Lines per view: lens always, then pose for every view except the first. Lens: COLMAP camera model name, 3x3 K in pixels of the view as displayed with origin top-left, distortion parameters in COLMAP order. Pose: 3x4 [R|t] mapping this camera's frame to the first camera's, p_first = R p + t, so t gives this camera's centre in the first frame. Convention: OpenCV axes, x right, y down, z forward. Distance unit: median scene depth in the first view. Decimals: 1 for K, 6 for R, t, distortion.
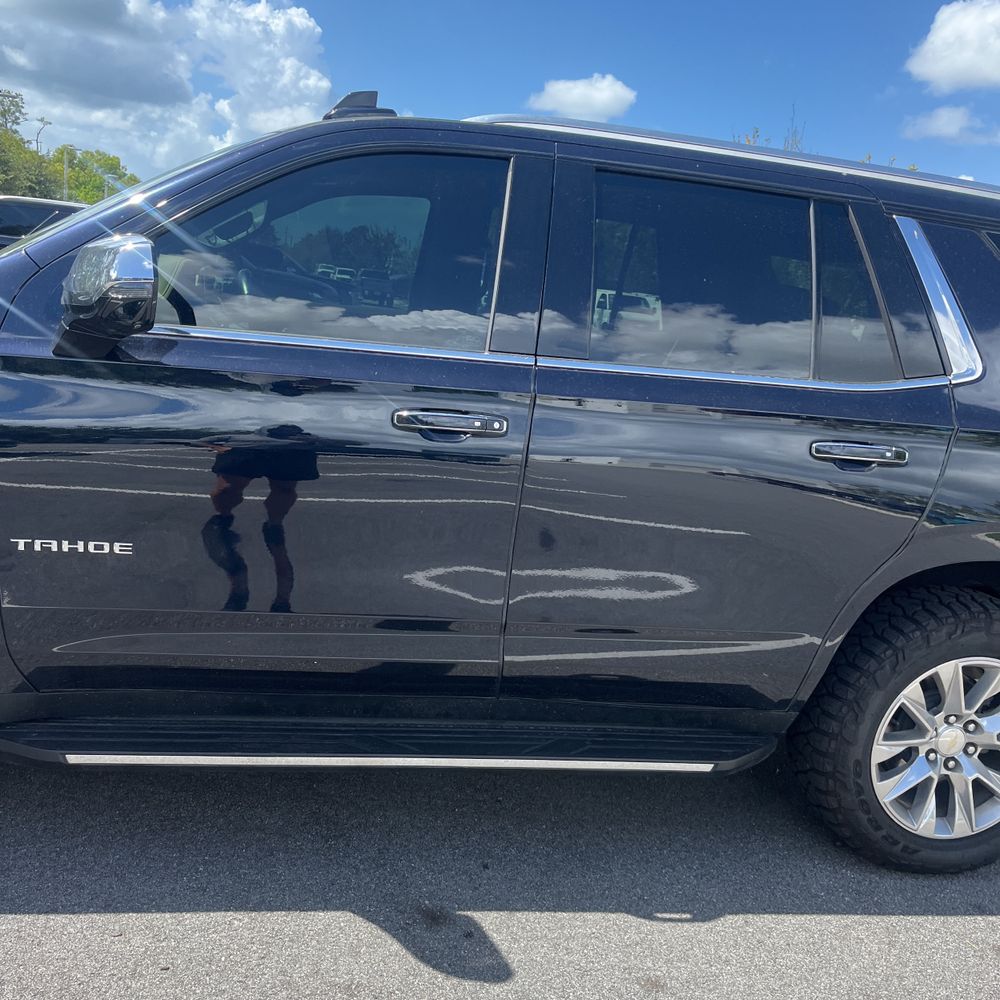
lens RADIAL K [[1014.5, 0, 495.3], [0, 1014.5, 499.3], [0, 0, 1]] dist [0.011698, 0.000000]
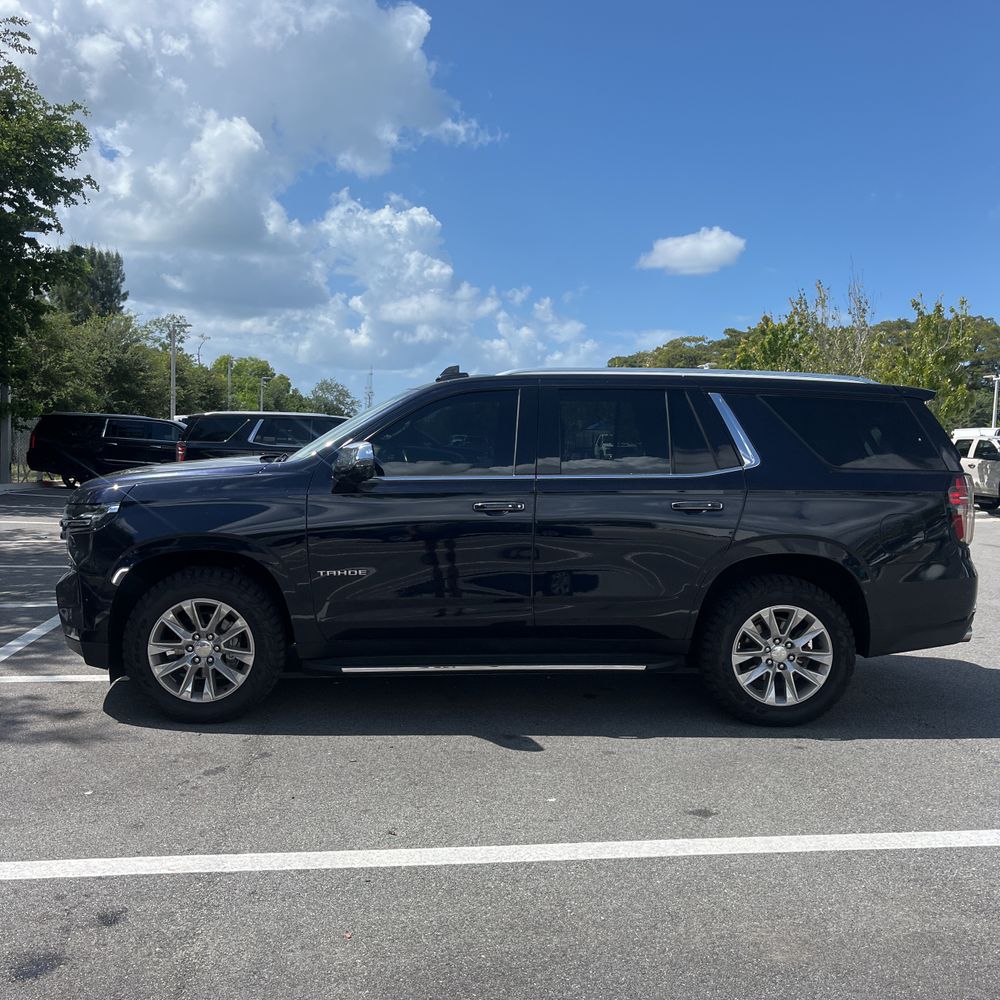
lens RADIAL K [[1014.5, 0, 496.0], [0, 1014.5, 500.0], [0, 0, 1]] dist [0.011698, 0.000000]
pose [[0.986571, -0.096328, -0.131903, 0.200929], [0.075221, 0.984798, -0.156570, 0.210498], [0.144980, 0.144546, 0.978819, -0.975482]]
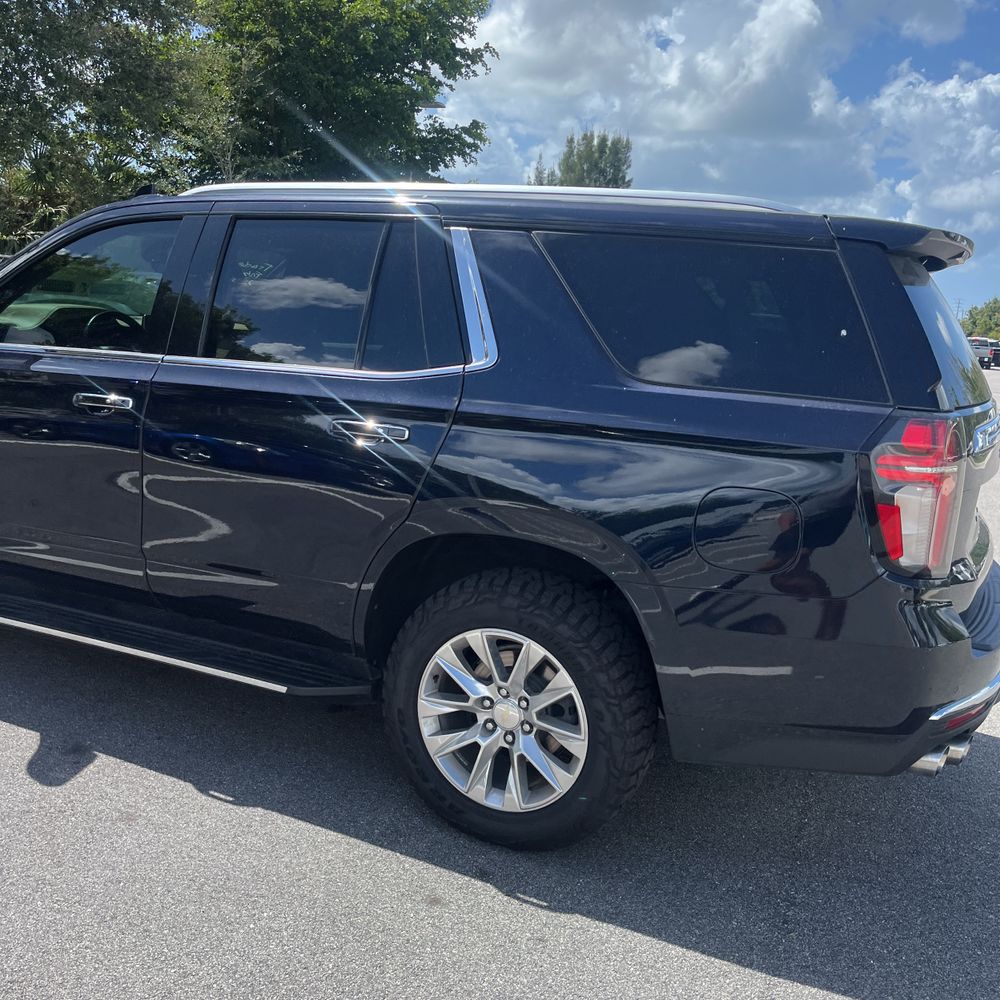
lens RADIAL K [[1014.5, 0, 496.2], [0, 1014.5, 490.0], [0, 0, 1]] dist [0.011698, 0.000000]
pose [[0.805768, 0.031326, -0.591402, 1.035999], [-0.084157, 0.994523, -0.061982, 0.073609], [0.586221, 0.099714, 0.803991, 0.135024]]
